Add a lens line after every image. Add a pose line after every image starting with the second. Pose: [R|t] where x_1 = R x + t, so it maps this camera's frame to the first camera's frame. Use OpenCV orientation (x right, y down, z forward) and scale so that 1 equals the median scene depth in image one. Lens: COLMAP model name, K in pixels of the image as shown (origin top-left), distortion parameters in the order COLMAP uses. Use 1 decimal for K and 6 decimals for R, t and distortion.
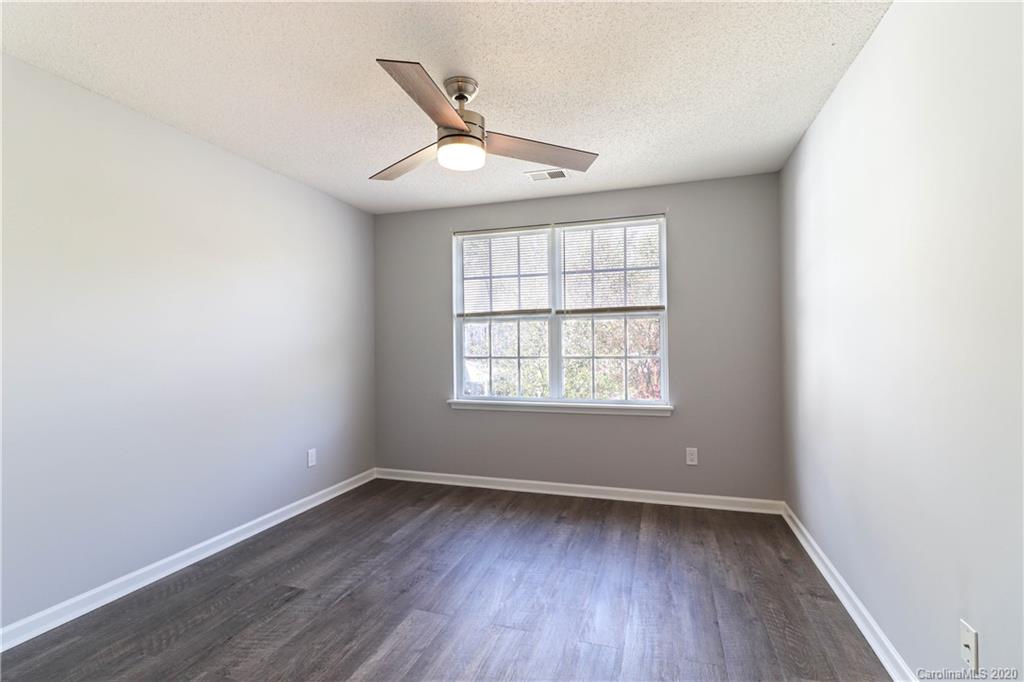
lens RADIAL K [[479.6, 0, 514.5], [0, 479.6, 340.4], [0, 0, 1]] dist [0.025564, -0.016725]
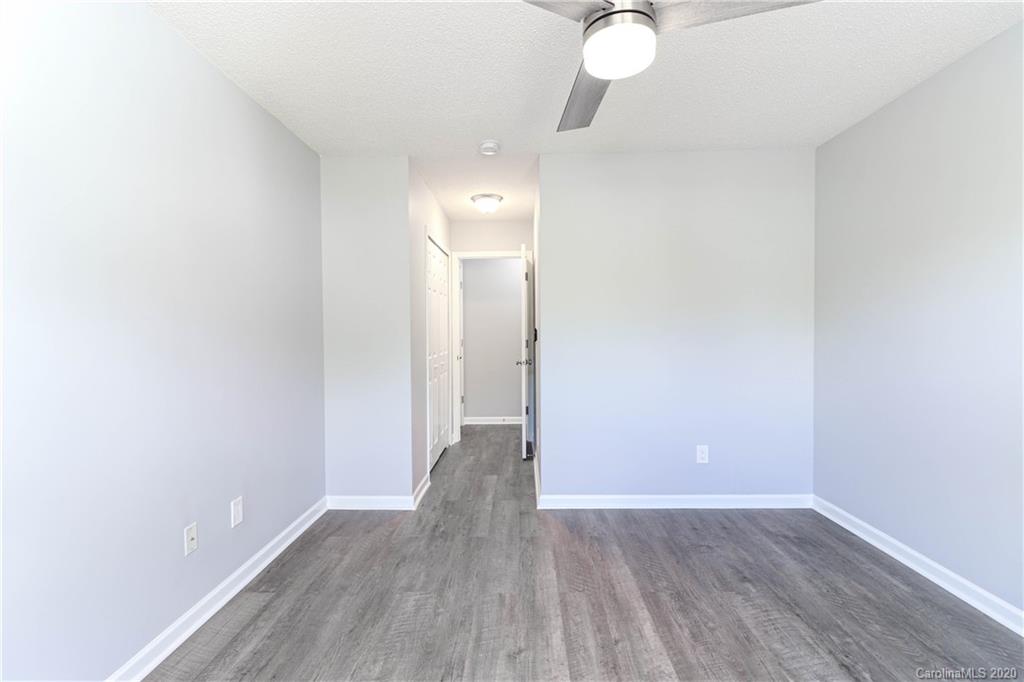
lens RADIAL K [[479.6, 0, 514.5], [0, 479.6, 340.4], [0, 0, 1]] dist [0.025564, -0.016725]
pose [[-0.954047, 0.029338, -0.298217, 0.179779], [0.024146, 0.999486, 0.021080, -0.001838], [0.298682, 0.012910, -0.954265, 1.179177]]
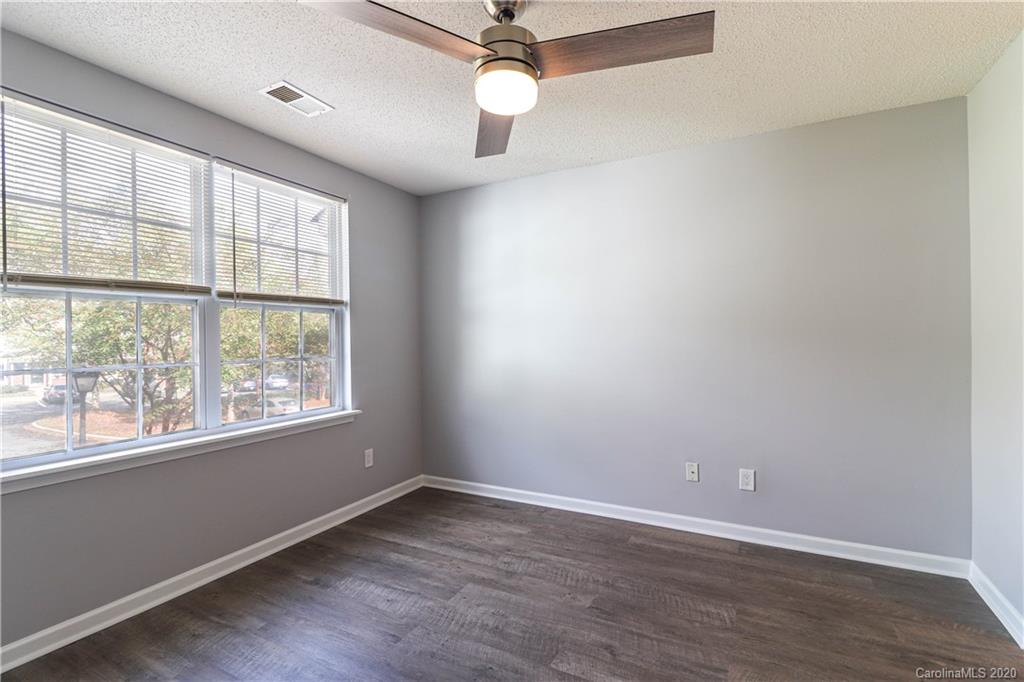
lens RADIAL K [[479.6, 0, 514.5], [0, 479.6, 340.4], [0, 0, 1]] dist [0.025564, -0.016725]
pose [[0.155599, 0.002793, 0.987816, -0.625294], [-0.004072, 0.999989, -0.002186, 0.004191], [-0.987812, -0.003682, 0.155609, 0.636424]]
